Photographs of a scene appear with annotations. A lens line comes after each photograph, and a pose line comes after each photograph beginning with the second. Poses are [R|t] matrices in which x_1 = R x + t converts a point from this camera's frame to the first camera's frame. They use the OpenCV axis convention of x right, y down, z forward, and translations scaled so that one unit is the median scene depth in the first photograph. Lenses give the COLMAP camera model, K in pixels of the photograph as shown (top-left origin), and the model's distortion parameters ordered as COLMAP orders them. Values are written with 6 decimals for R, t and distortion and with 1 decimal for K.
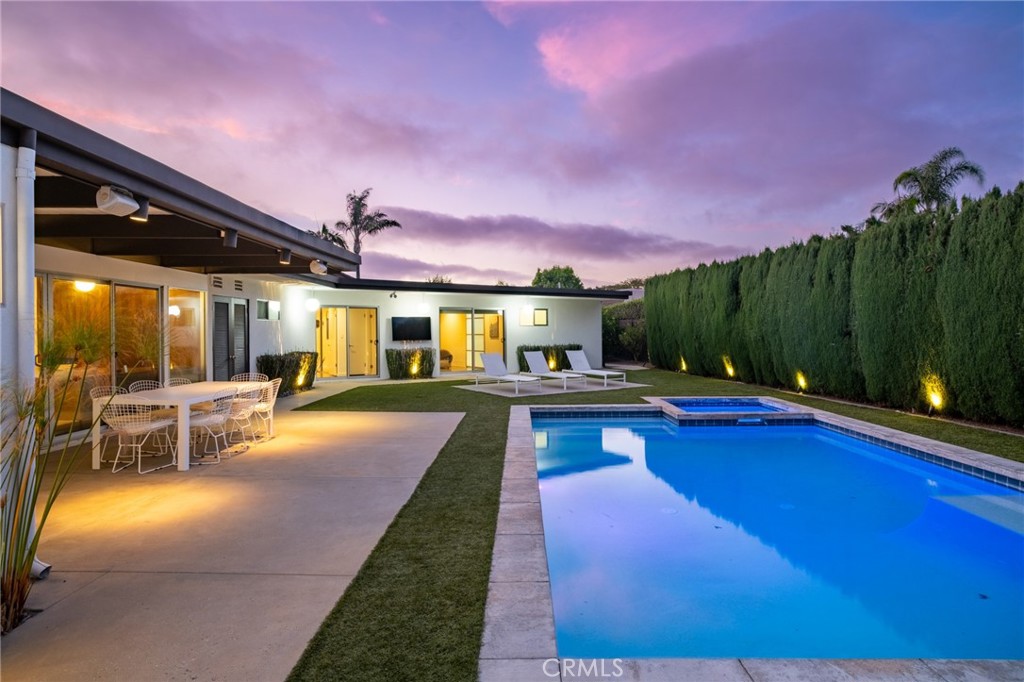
lens RADIAL K [[586.2, 0, 517.0], [0, 586.2, 334.5], [0, 0, 1]] dist [-0.035652, 0.027131]
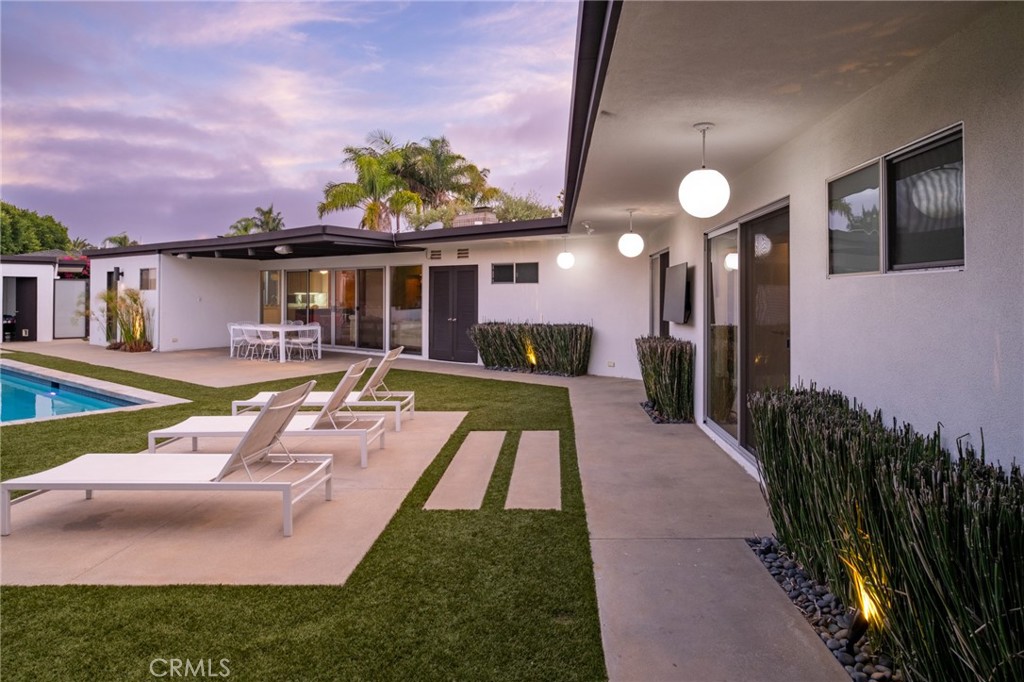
lens RADIAL K [[605.7, 0, 547.5], [0, 605.7, 287.9], [0, 0, 1]] dist [-0.003159, 0.000297]
pose [[-0.578739, -0.002881, -0.815508, 0.284989], [-0.002263, 0.999996, -0.001927, -0.015605], [0.815510, 0.000730, -0.578743, 1.491605]]
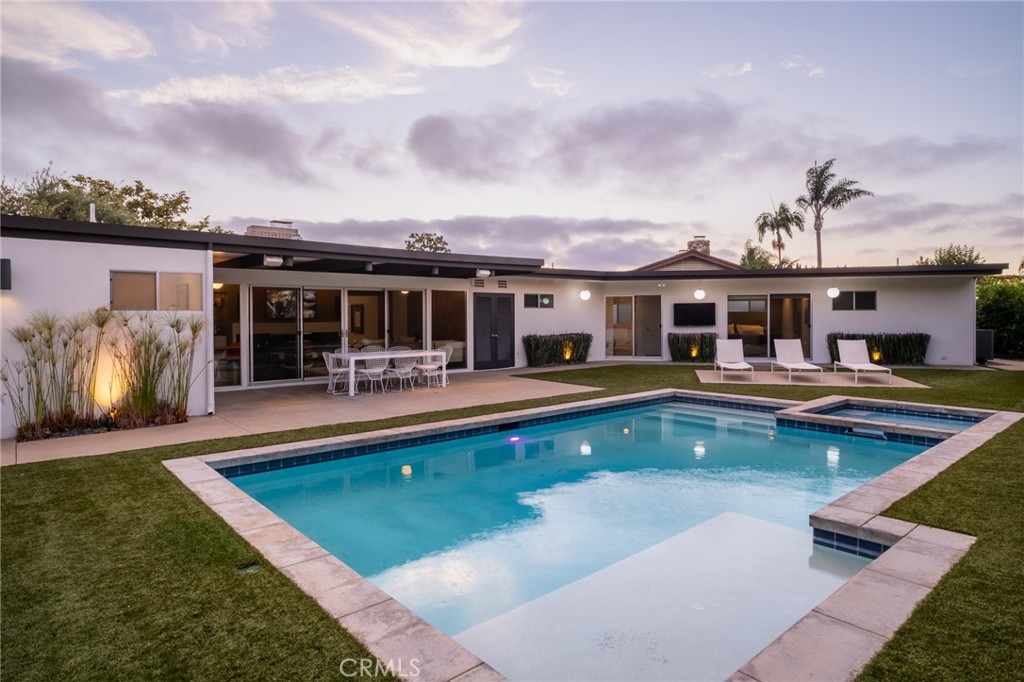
lens RADIAL K [[595.9, 0, 514.3], [0, 595.9, 322.4], [0, 0, 1]] dist [-0.033266, 0.024315]
pose [[0.662783, 0.011068, -0.748730, 0.508355], [-0.003800, 0.999928, 0.011418, -0.007757], [0.748802, -0.004722, 0.662777, 0.067899]]
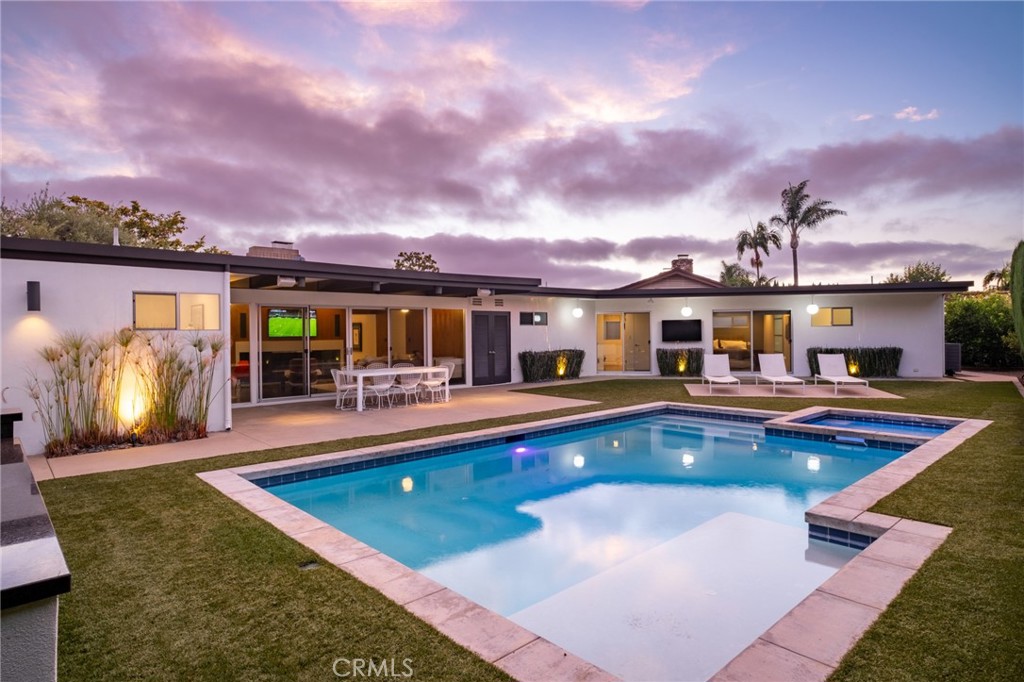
lens RADIAL K [[586.2, 0, 517.0], [0, 586.2, 334.5], [0, 0, 1]] dist [-0.035652, 0.027131]
pose [[0.685609, 0.001609, -0.727968, 0.511622], [0.001797, 0.999991, 0.003903, -0.009166], [0.727967, -0.003984, 0.685600, 0.032509]]
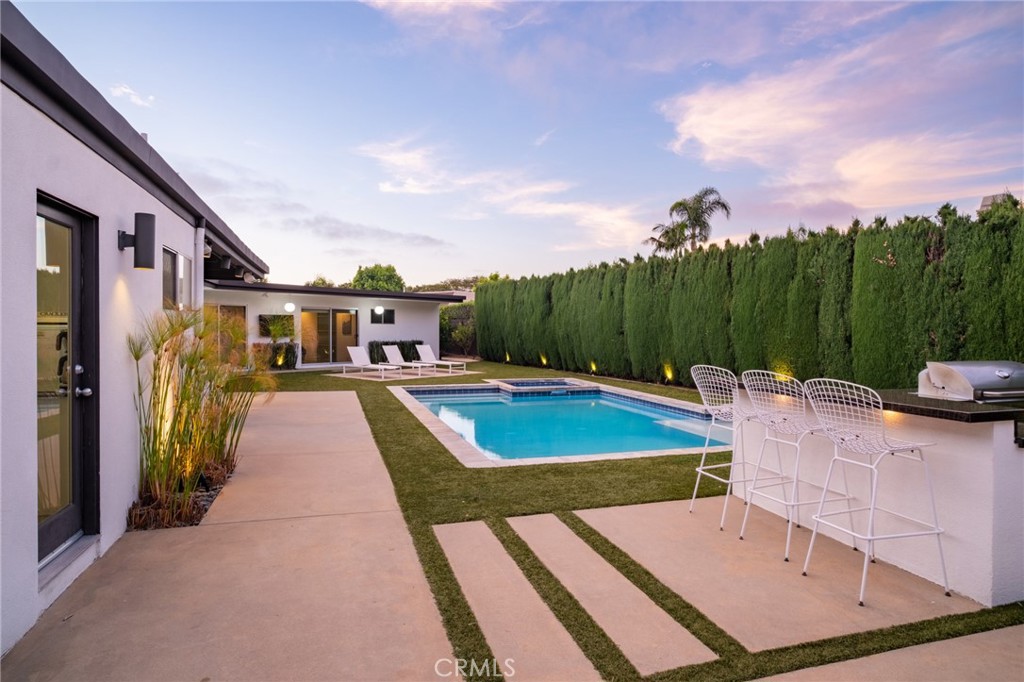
lens RADIAL K [[593.8, 0, 517.3], [0, 593.8, 334.0], [0, 0, 1]] dist [-0.037927, 0.026057]
pose [[0.950956, 0.008706, 0.309203, -0.115566], [-0.009454, 0.999955, 0.000920, 0.001897], [-0.309181, -0.003798, 0.950996, -0.273429]]
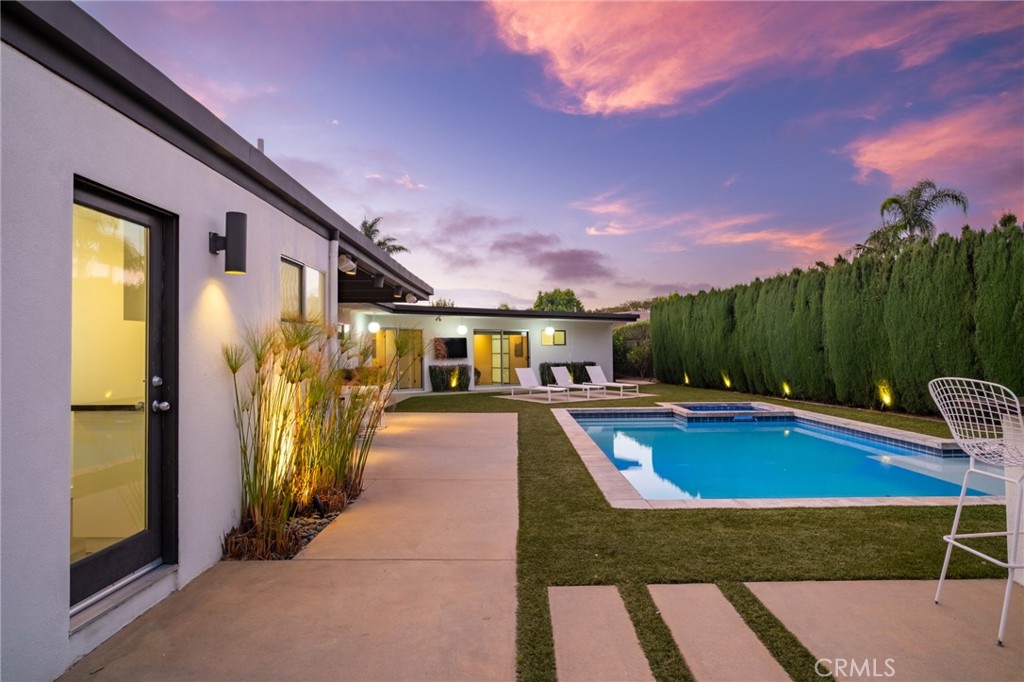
lens RADIAL K [[590.6, 0, 514.1], [0, 590.6, 339.0], [0, 0, 1]] dist [-0.035274, 0.025150]
pose [[0.999990, -0.003525, 0.002792, -0.073795], [0.003607, 0.999542, -0.030060, 0.010268], [-0.002685, 0.030069, 0.999544, -0.202839]]
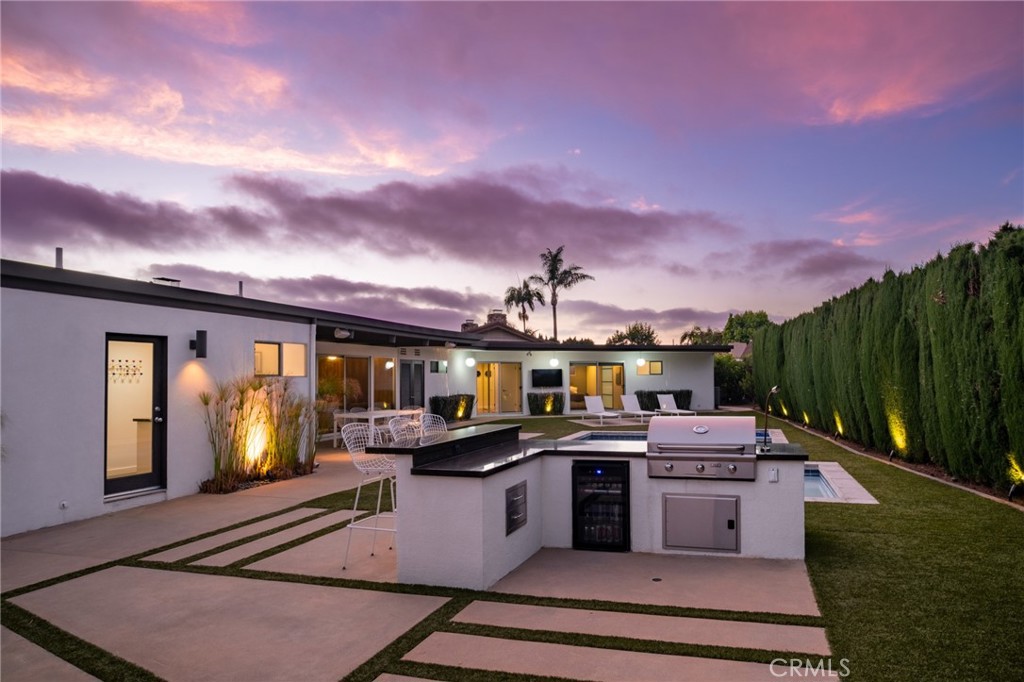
lens RADIAL K [[613.7, 0, 590.0], [0, 613.7, 362.5], [0, 0, 1]] dist [-0.020903, 0.000254]
pose [[0.969478, -0.008880, -0.245017, 0.327461], [0.002253, 0.999624, -0.027317, -0.007900], [0.245168, 0.025931, 0.969134, -0.425232]]
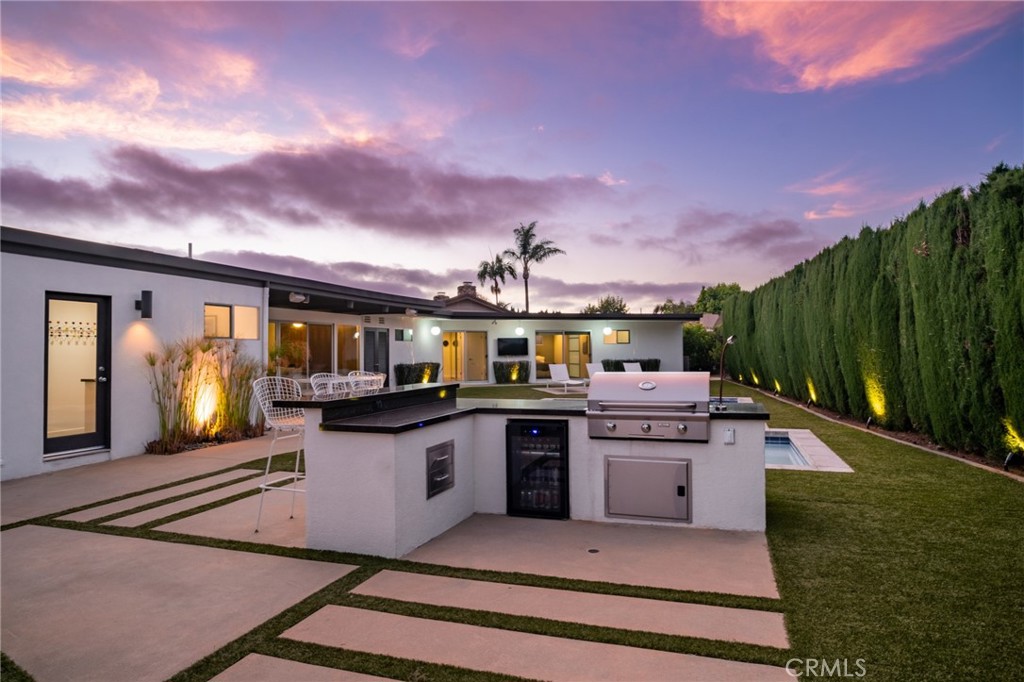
lens RADIAL K [[599.2, 0, 522.8], [0, 599.2, 340.5], [0, 0, 1]] dist [-0.019754, 0.002860]
pose [[0.950152, -0.010313, -0.311617, 0.339695], [0.003731, 0.999757, -0.021714, 0.006783], [0.311765, 0.019469, 0.949960, -0.373487]]
